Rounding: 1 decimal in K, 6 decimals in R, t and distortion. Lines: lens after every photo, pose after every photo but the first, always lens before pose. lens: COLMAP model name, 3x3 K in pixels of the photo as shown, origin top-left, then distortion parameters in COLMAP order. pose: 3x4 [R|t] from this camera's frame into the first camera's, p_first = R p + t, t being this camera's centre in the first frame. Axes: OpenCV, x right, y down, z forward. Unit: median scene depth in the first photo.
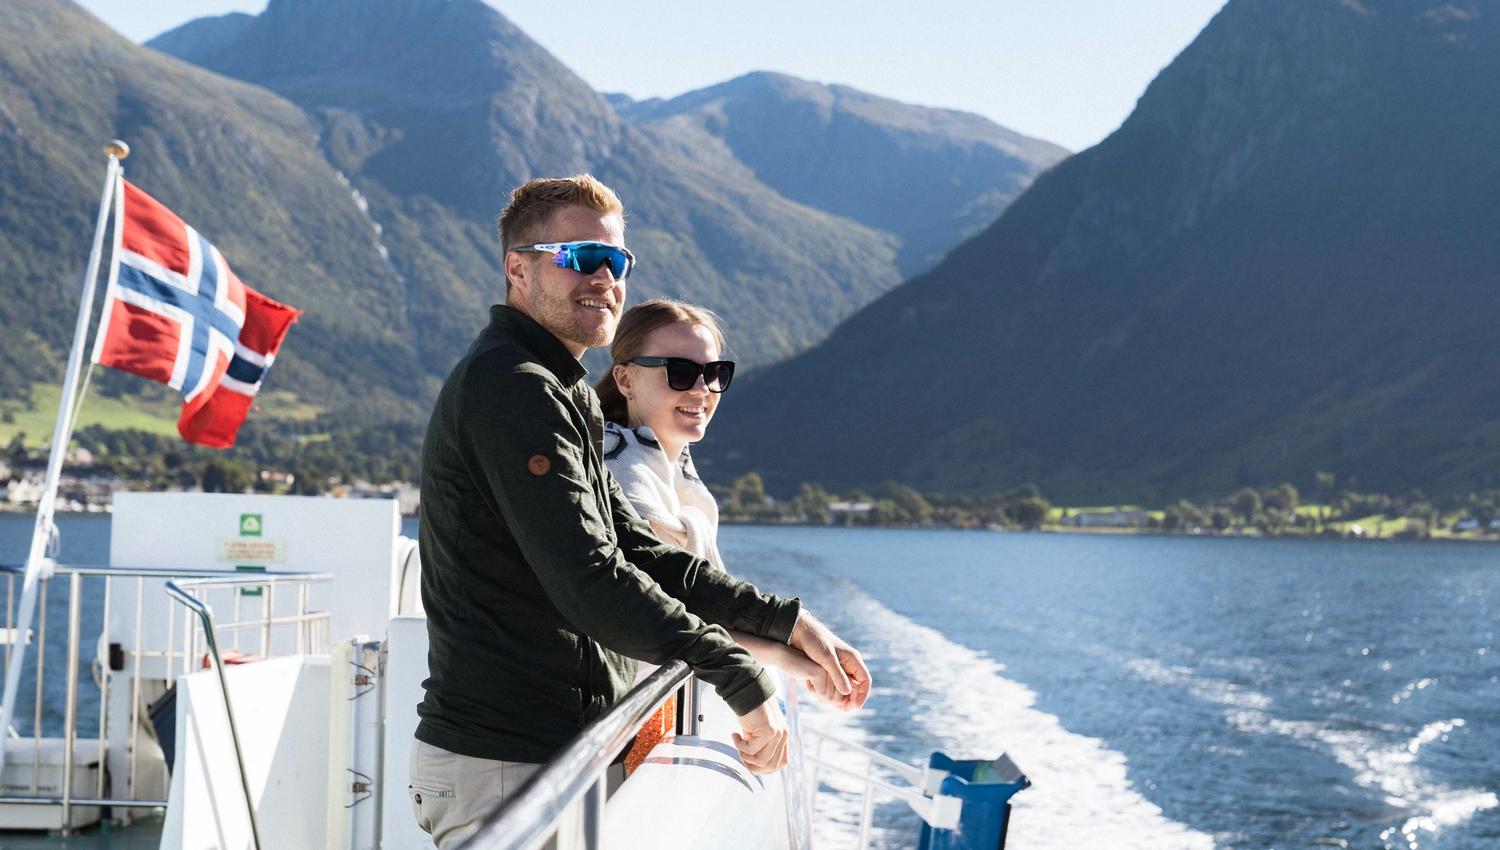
lens RADIAL K [[2256.2, 0, 751.5], [0, 2256.2, 430.8], [0, 0, 1]] dist [0.015243, 0.000000]
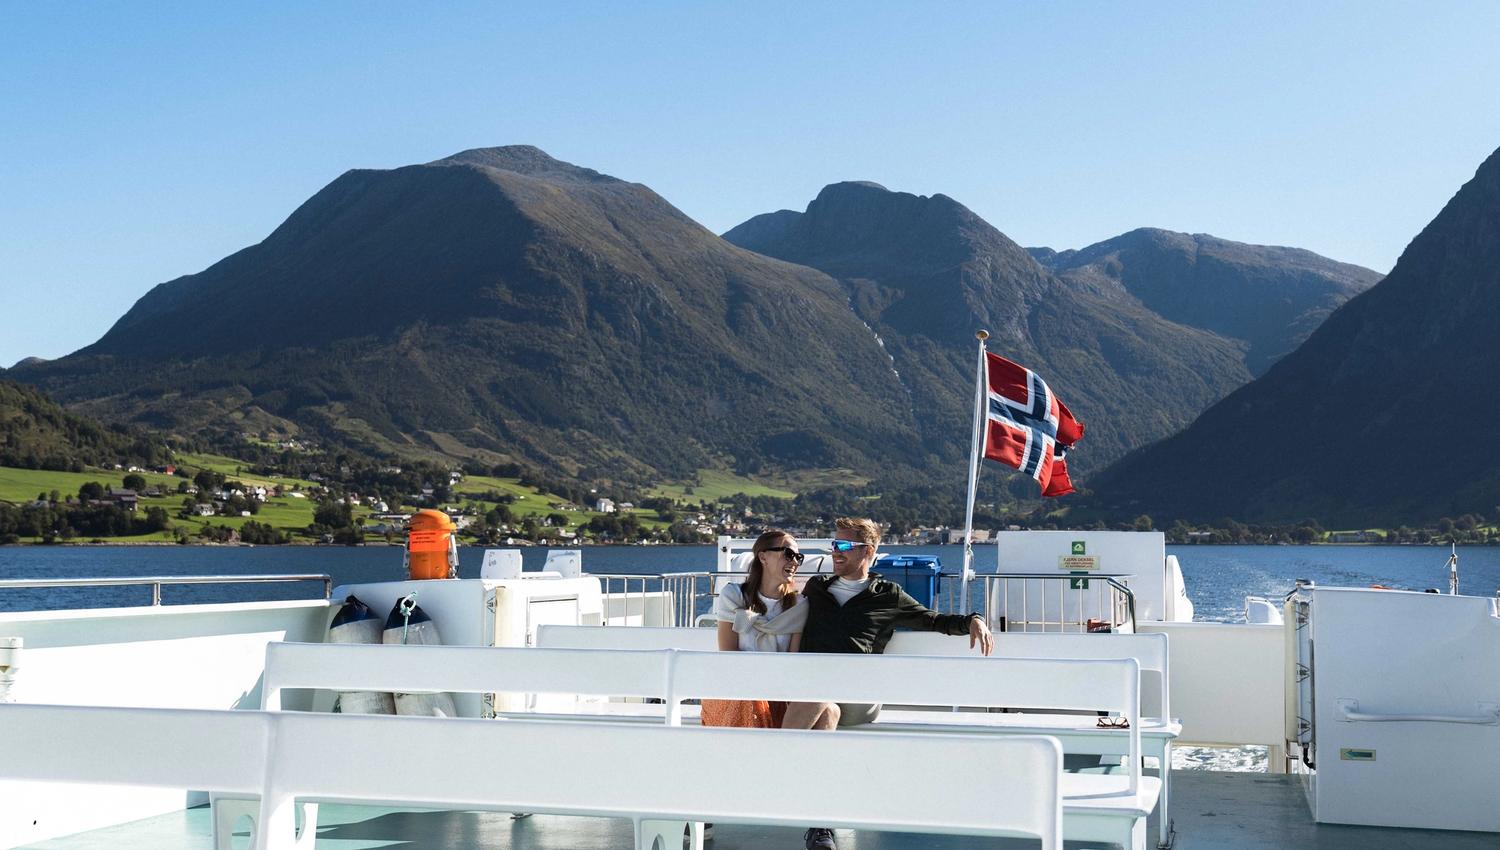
lens RADIAL K [[1746.1, 0, 748.5], [0, 1746.1, 429.8], [0, 0, 1]] dist [0.011342, 0.000000]
pose [[0.974166, -0.036251, -0.222903, 0.002694], [0.030035, 0.999061, -0.031213, -0.006628], [0.223825, 0.023711, 0.974341, -0.176930]]
